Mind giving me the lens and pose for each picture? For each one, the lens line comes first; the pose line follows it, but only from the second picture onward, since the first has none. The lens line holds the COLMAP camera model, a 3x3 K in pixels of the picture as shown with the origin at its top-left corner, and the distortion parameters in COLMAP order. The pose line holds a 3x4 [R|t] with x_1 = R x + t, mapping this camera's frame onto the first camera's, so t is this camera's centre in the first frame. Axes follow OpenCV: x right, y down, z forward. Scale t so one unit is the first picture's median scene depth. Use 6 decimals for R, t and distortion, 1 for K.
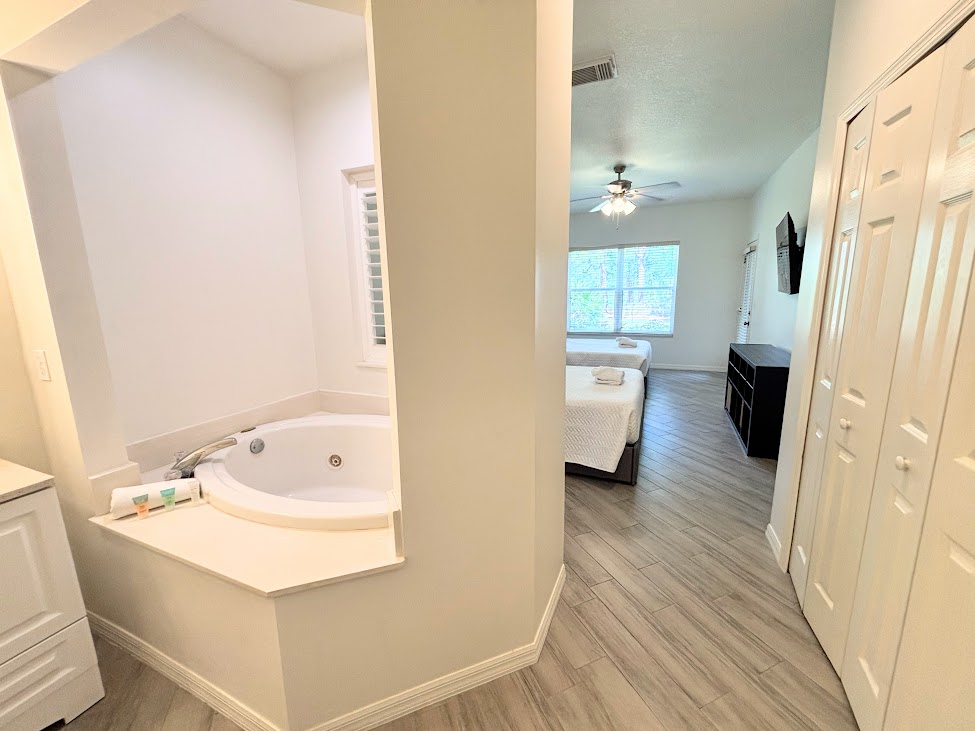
lens RADIAL K [[399.9, 0, 487.5], [0, 399.9, 365.5], [0, 0, 1]] dist [0.001028, 0.000101]
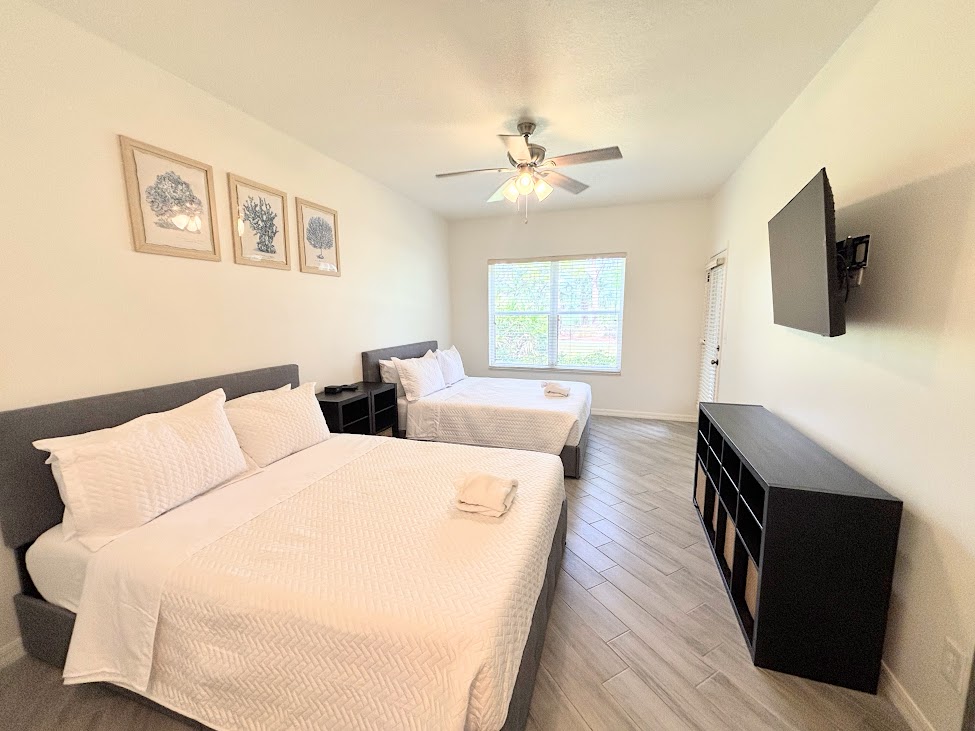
lens RADIAL K [[386.6, 0, 487.5], [0, 386.6, 365.5], [0, 0, 1]] dist [-0.001076, 0.000064]
pose [[0.996692, -0.001144, 0.081259, 0.188553], [0.004464, 0.999162, -0.040687, -0.078529], [-0.081144, 0.040915, 0.995862, 0.354781]]
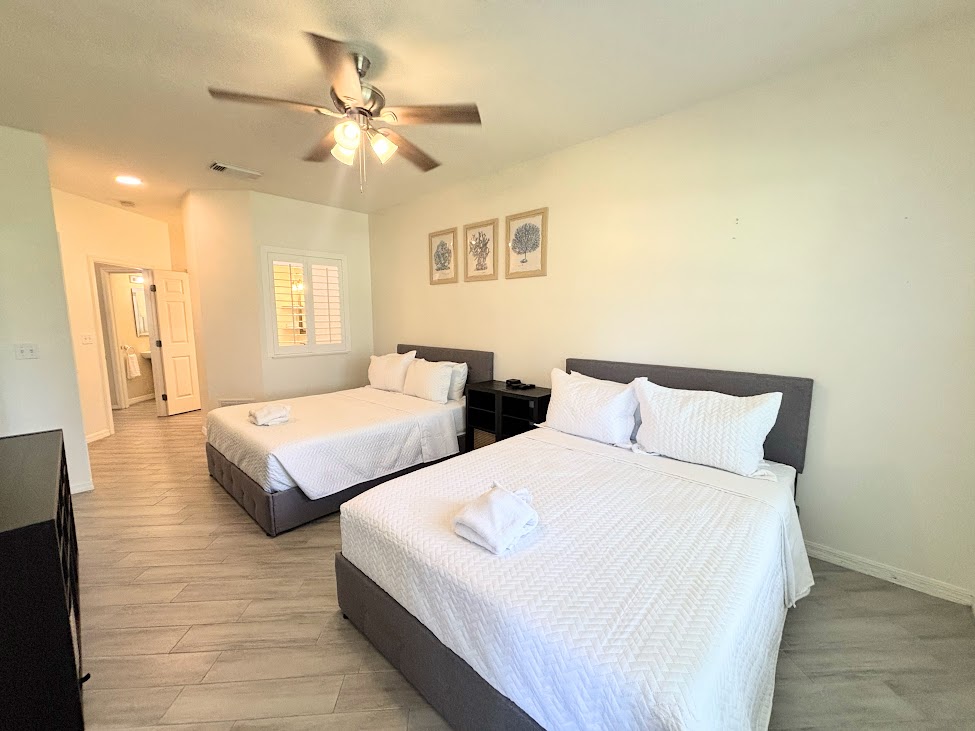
lens RADIAL K [[386.6, 0, 487.5], [0, 386.6, 365.5], [0, 0, 1]] dist [-0.001076, 0.000064]
pose [[-0.334702, 0.175679, -0.925803, 0.643457], [-0.135528, 0.963279, 0.231787, -0.249565], [0.932527, 0.203052, -0.298603, 1.156438]]
